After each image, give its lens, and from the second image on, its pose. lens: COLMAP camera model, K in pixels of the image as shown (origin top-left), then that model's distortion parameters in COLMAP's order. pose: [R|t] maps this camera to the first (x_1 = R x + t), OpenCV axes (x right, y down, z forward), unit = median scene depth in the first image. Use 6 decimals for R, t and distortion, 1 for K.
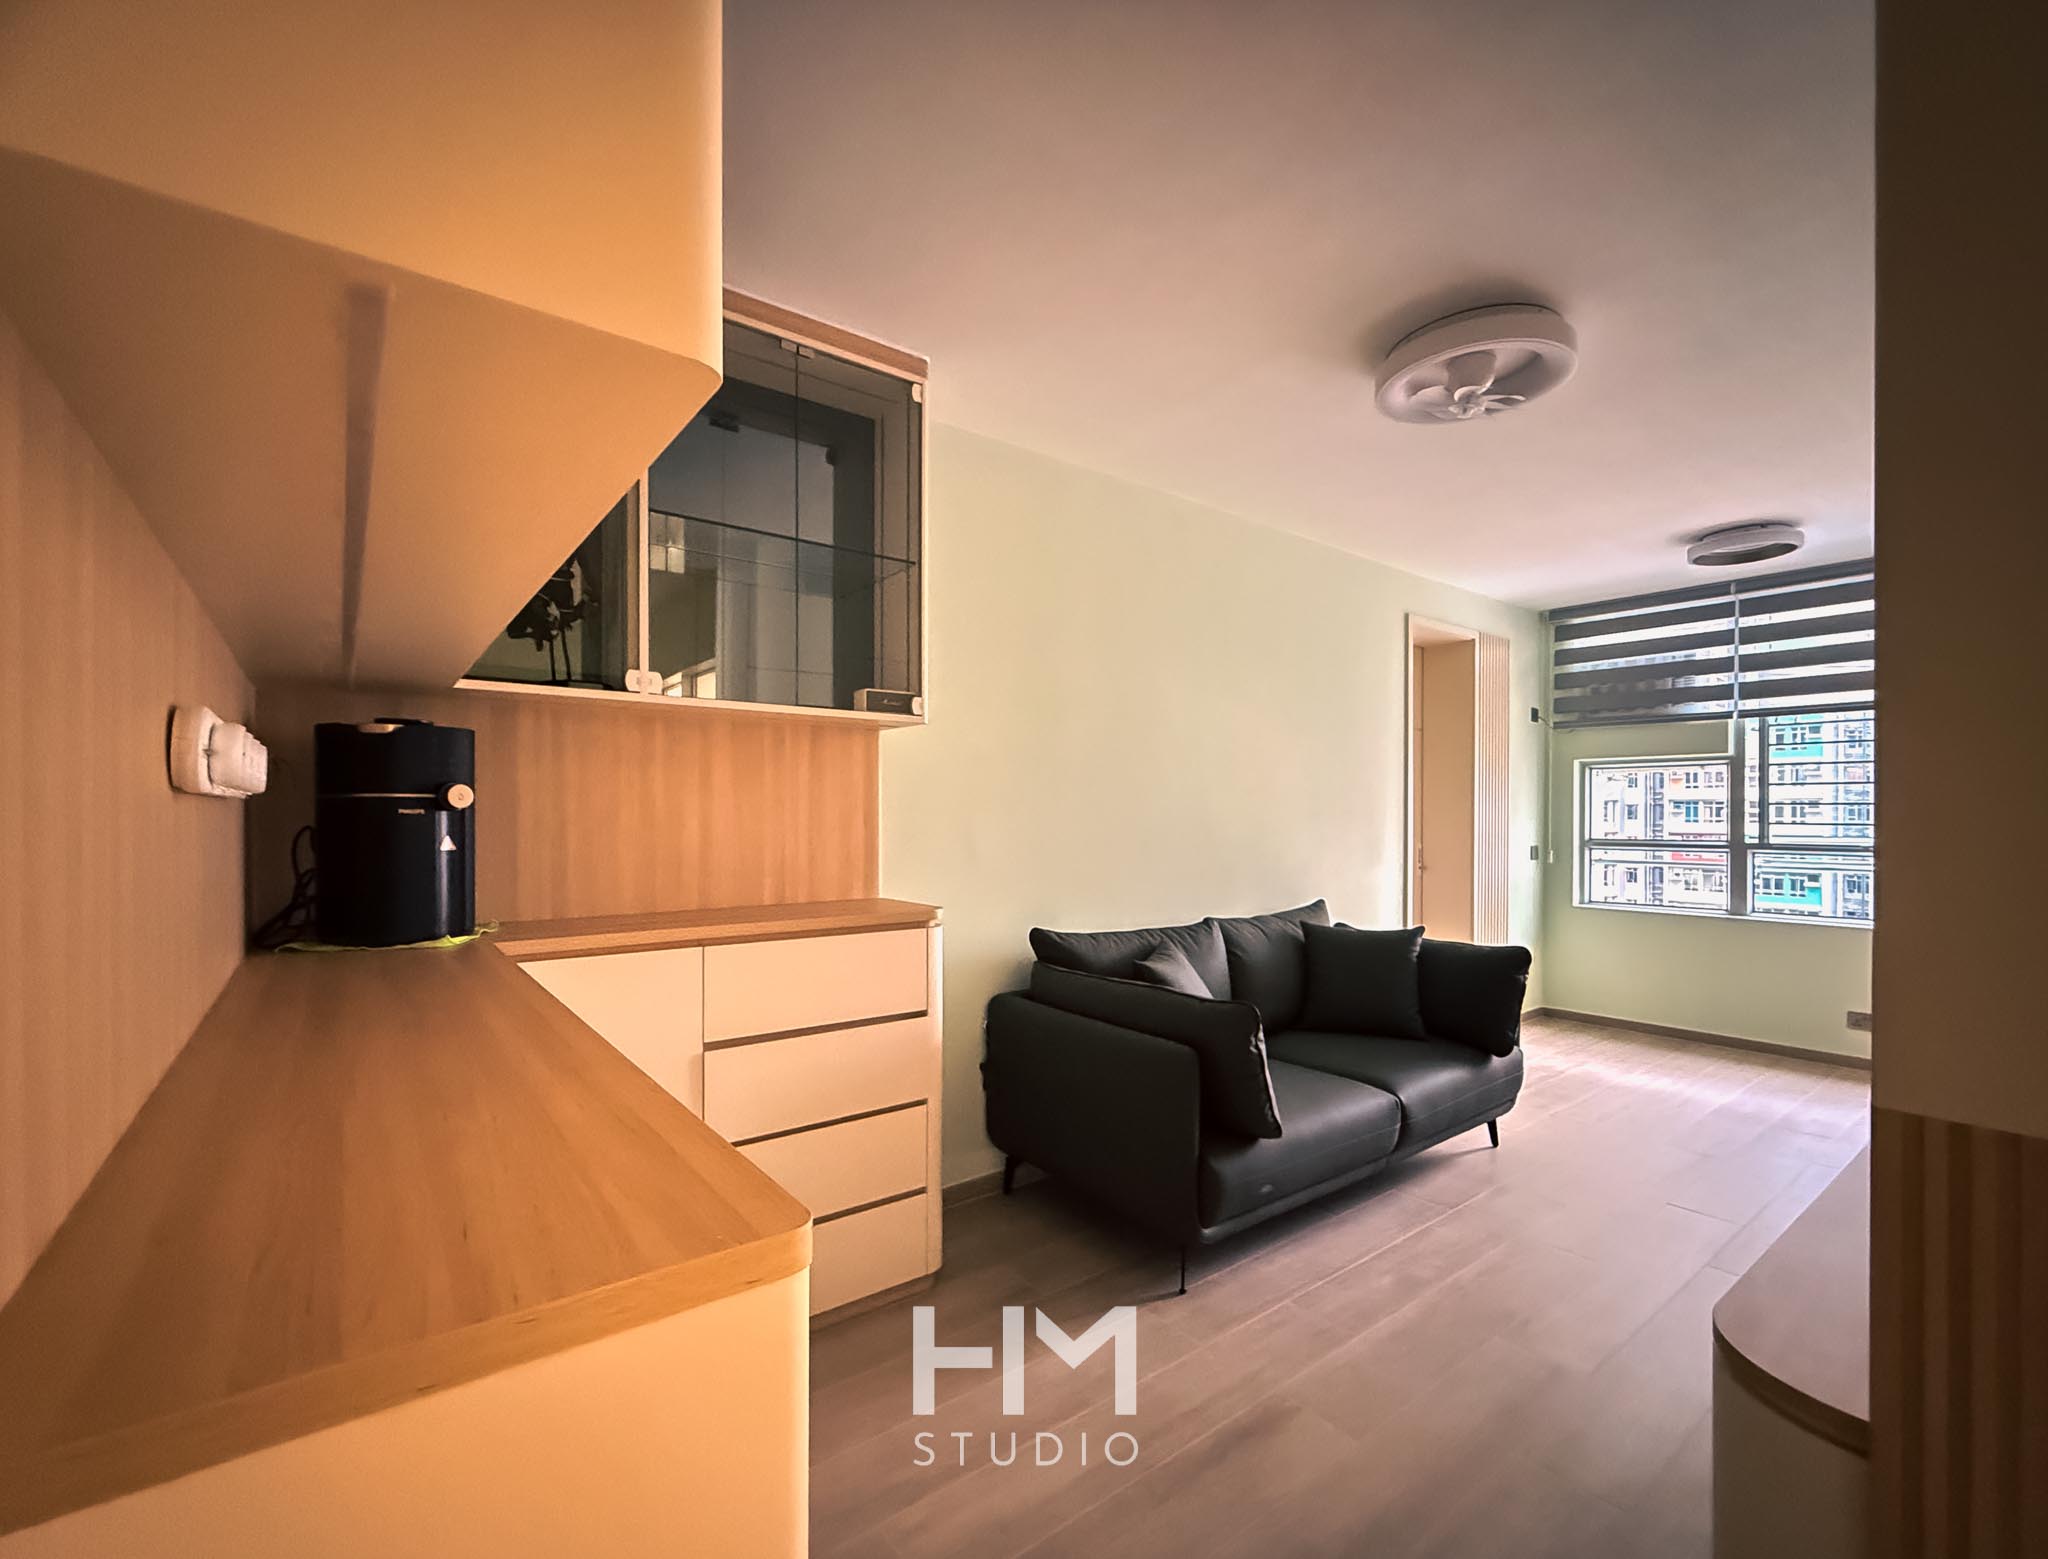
lens RADIAL K [[918.1, 0, 1073.3], [0, 918.1, 812.9], [0, 0, 1]] dist [-0.002519, -0.000355]
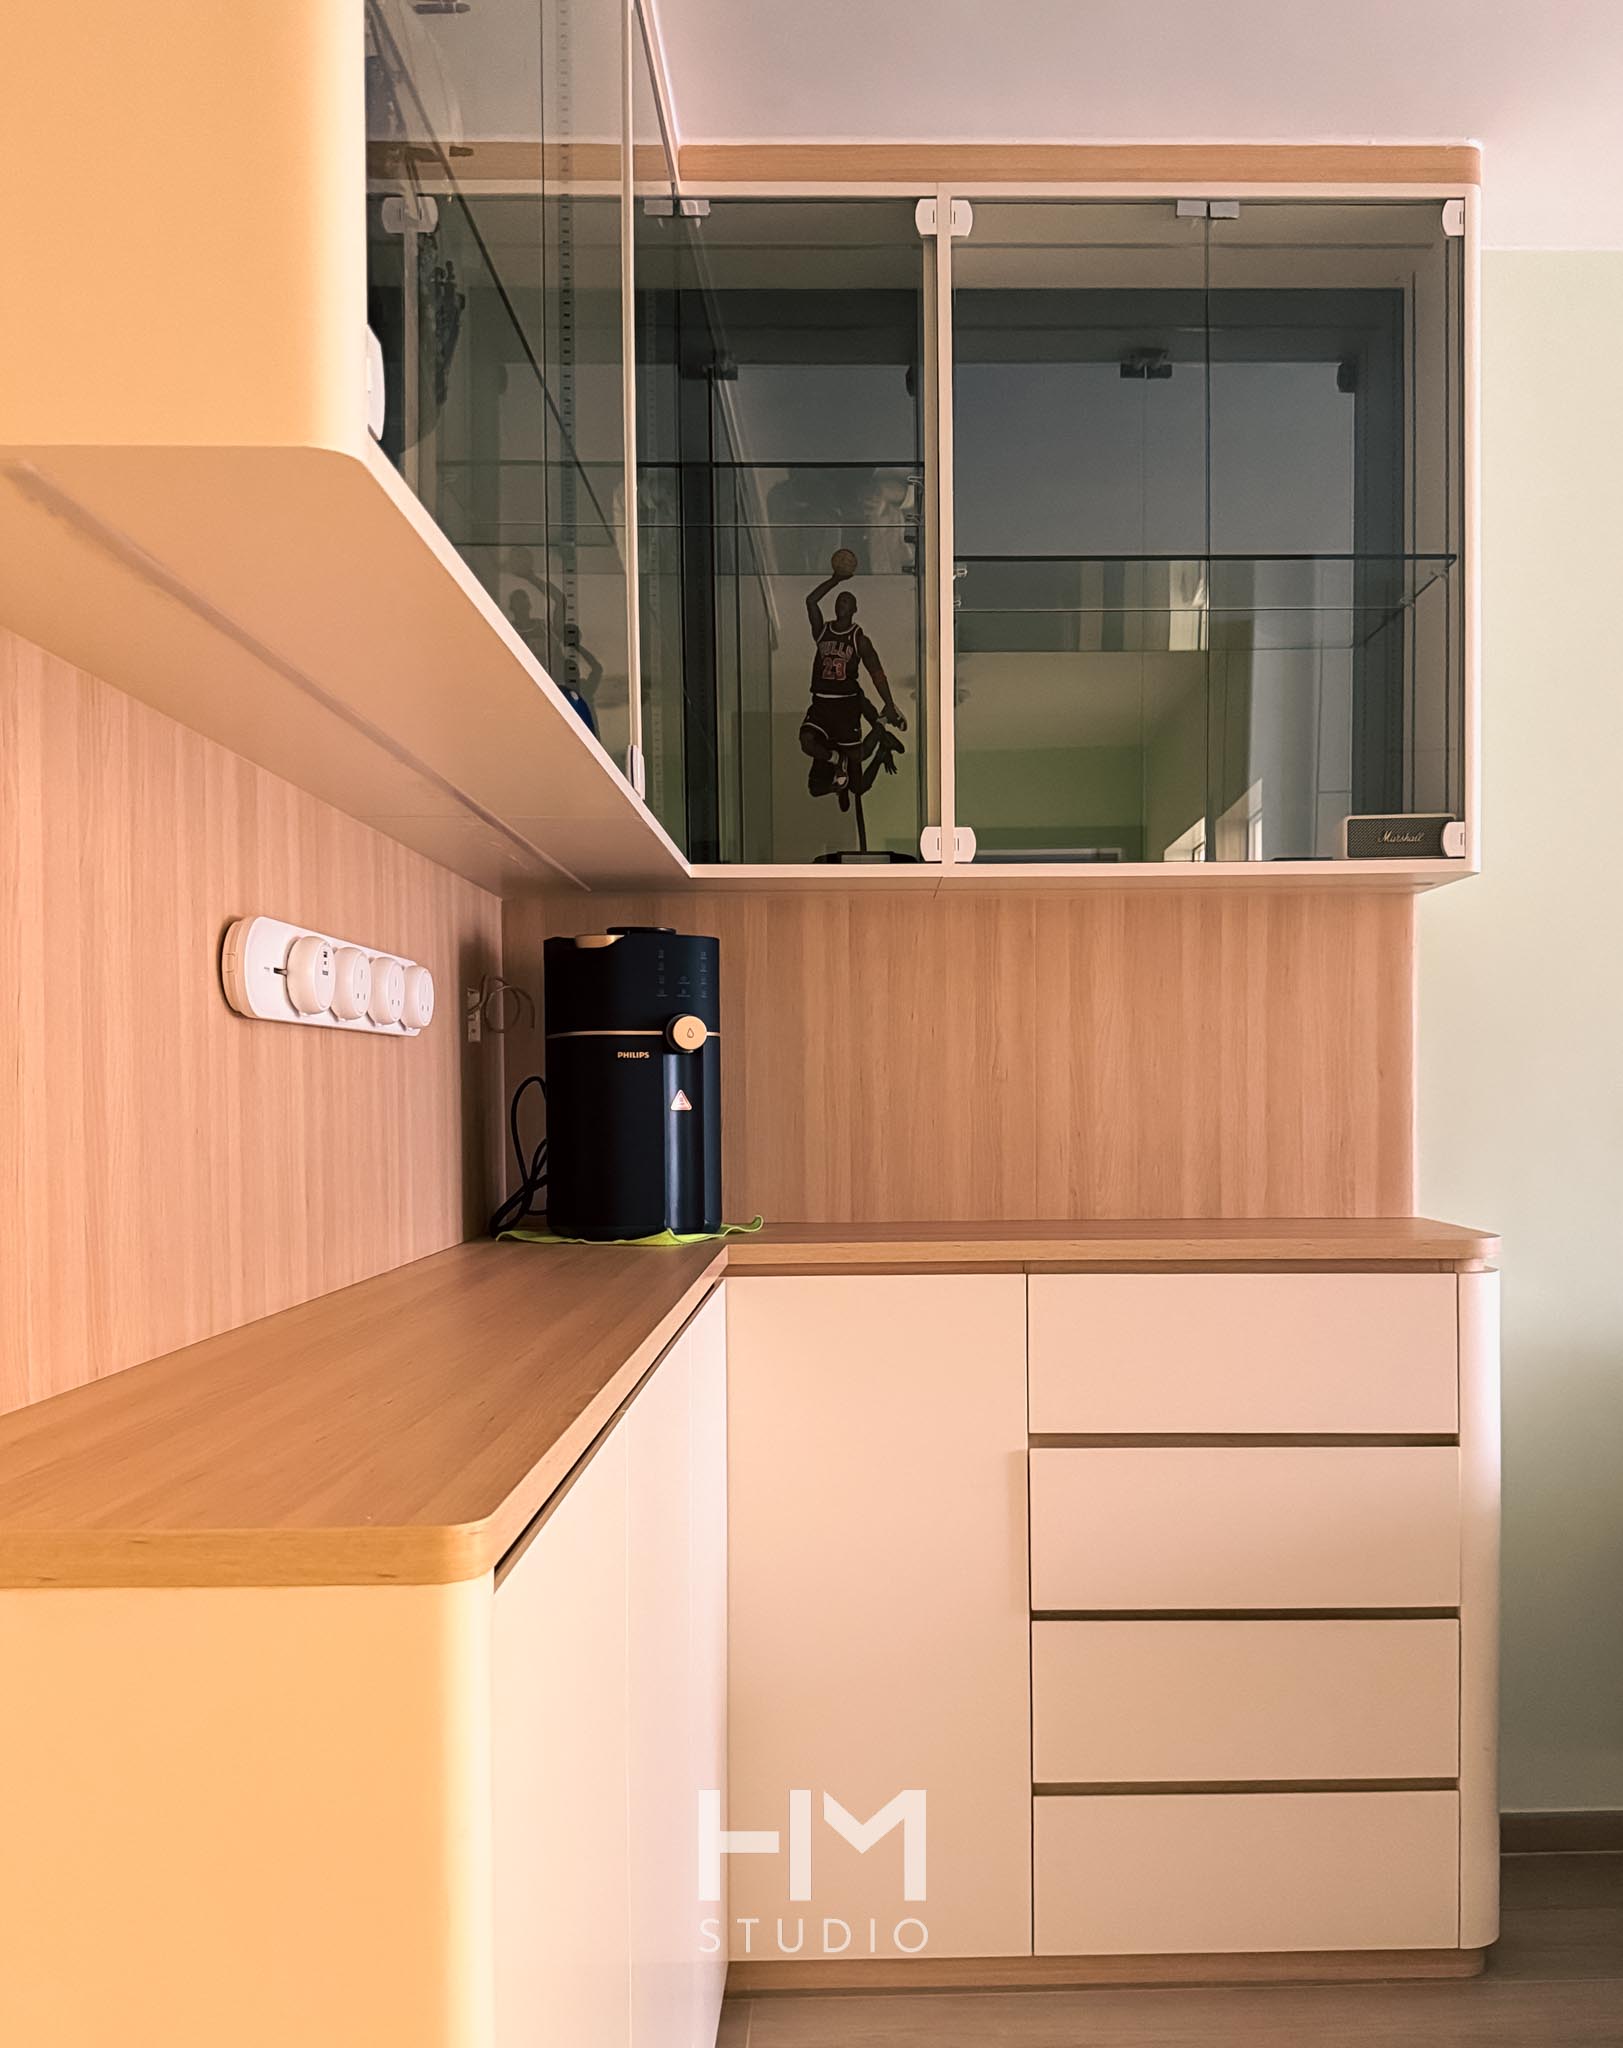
lens RADIAL K [[1782.1, 0, 814.2], [0, 1782.1, 1113.6], [0, 0, 1]] dist [0.104262, -0.180157]
pose [[0.785684, 0.001248, -0.618627, 0.180983], [0.010725, 0.999820, 0.015639, 0.016903], [0.618535, -0.018922, 0.785529, -0.008405]]
